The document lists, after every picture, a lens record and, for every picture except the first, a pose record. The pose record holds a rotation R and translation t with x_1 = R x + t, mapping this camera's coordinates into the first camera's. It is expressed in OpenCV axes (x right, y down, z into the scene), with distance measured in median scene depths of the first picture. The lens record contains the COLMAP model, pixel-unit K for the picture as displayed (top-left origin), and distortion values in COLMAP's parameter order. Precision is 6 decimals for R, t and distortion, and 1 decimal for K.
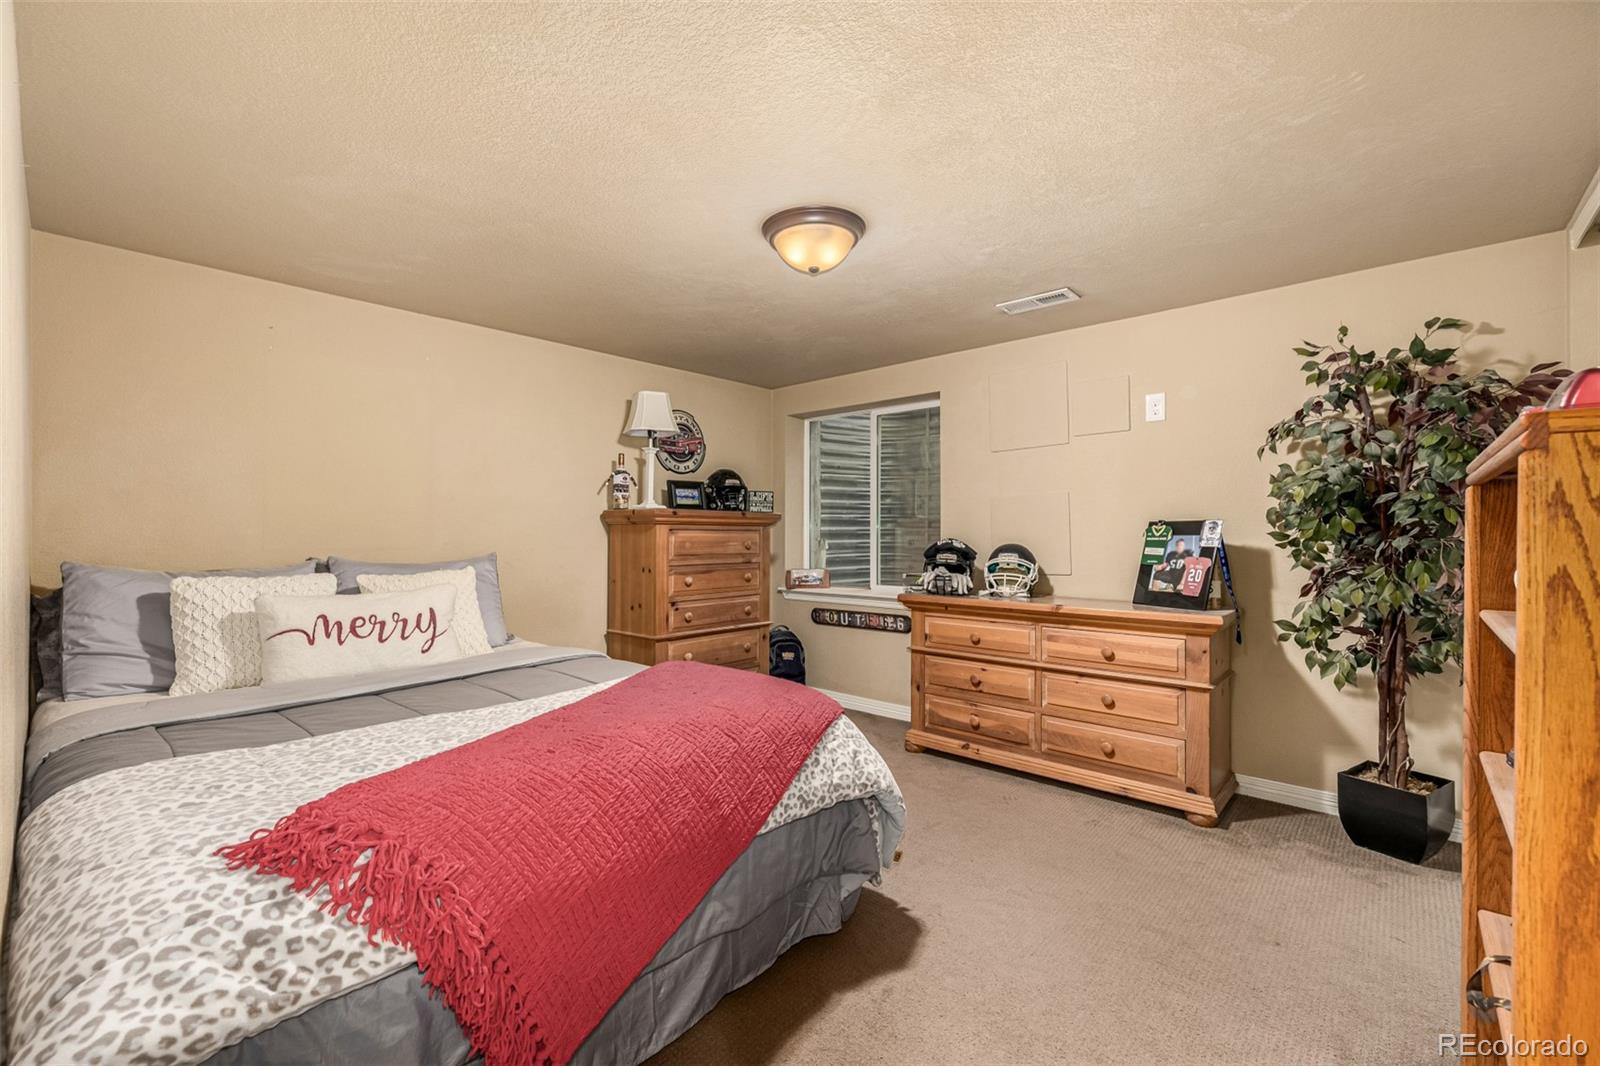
lens RADIAL K [[677.2, 0, 797.9], [0, 677.2, 538.4], [0, 0, 1]] dist [0.021163, 0.000204]
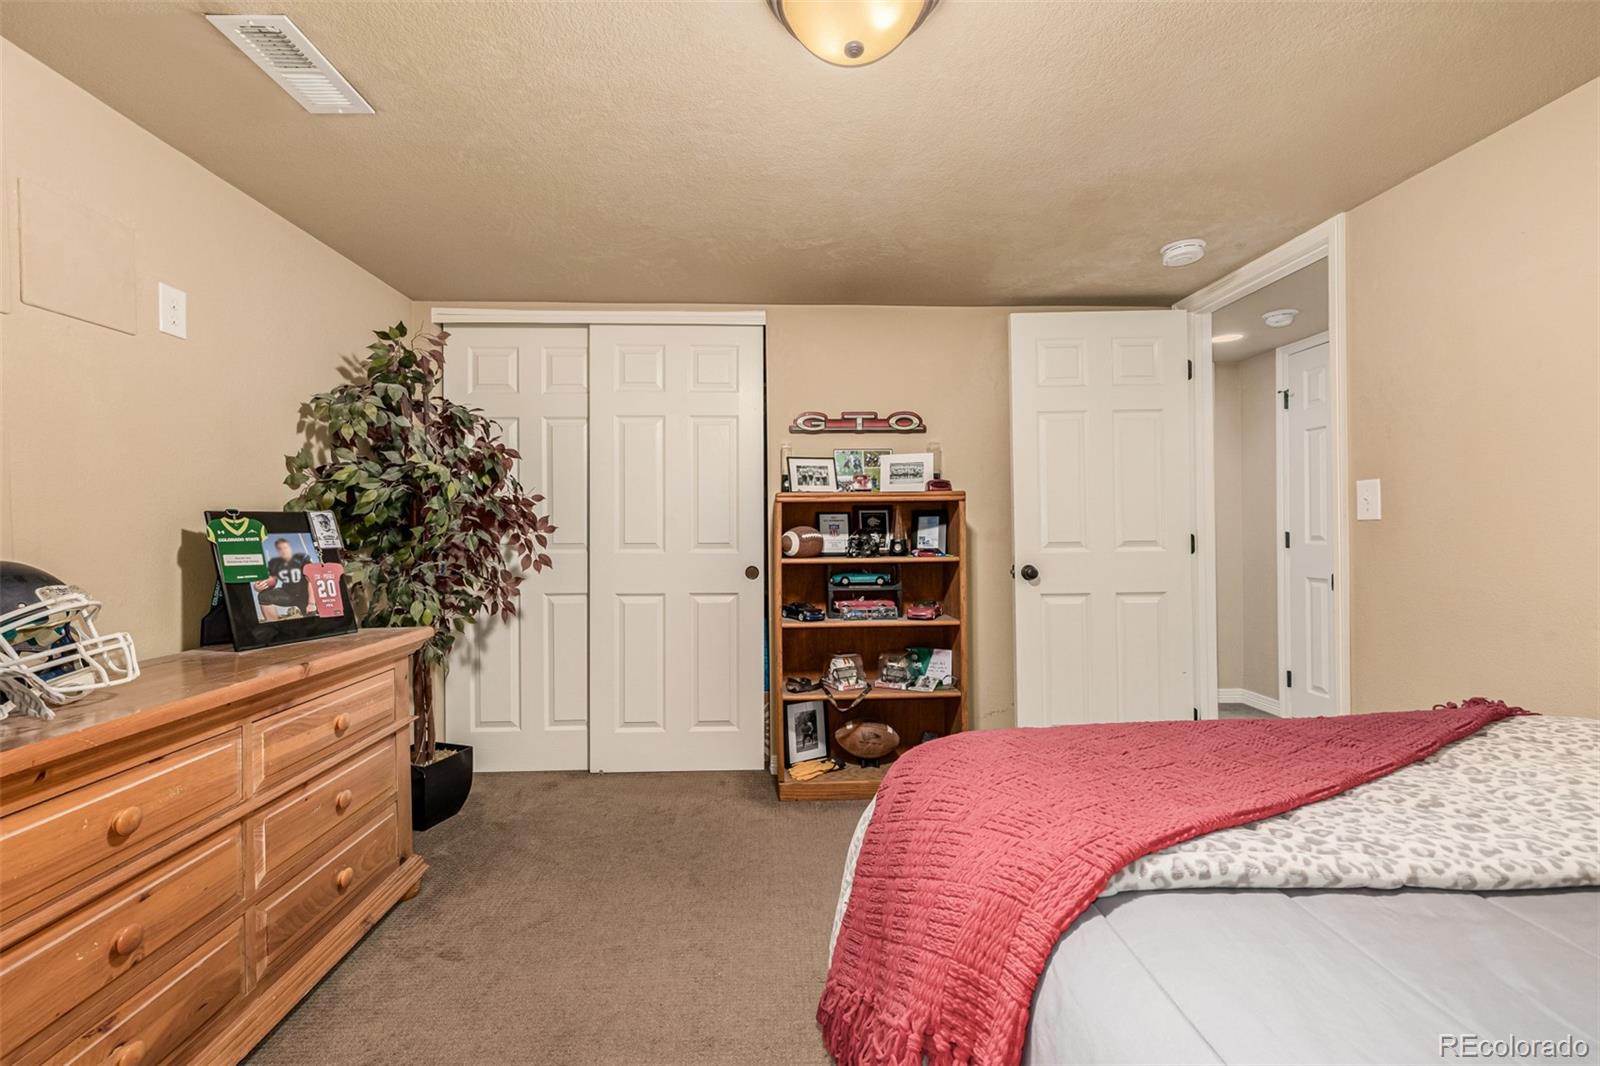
lens RADIAL K [[677.2, 0, 796.7], [0, 677.2, 517.8], [0, 0, 1]] dist [0.021163, 0.000204]
pose [[-0.697997, 0.007968, 0.716056, -0.272749], [0.007894, 0.999963, -0.003432, -0.013499], [-0.716057, 0.003257, -0.698034, 1.097990]]
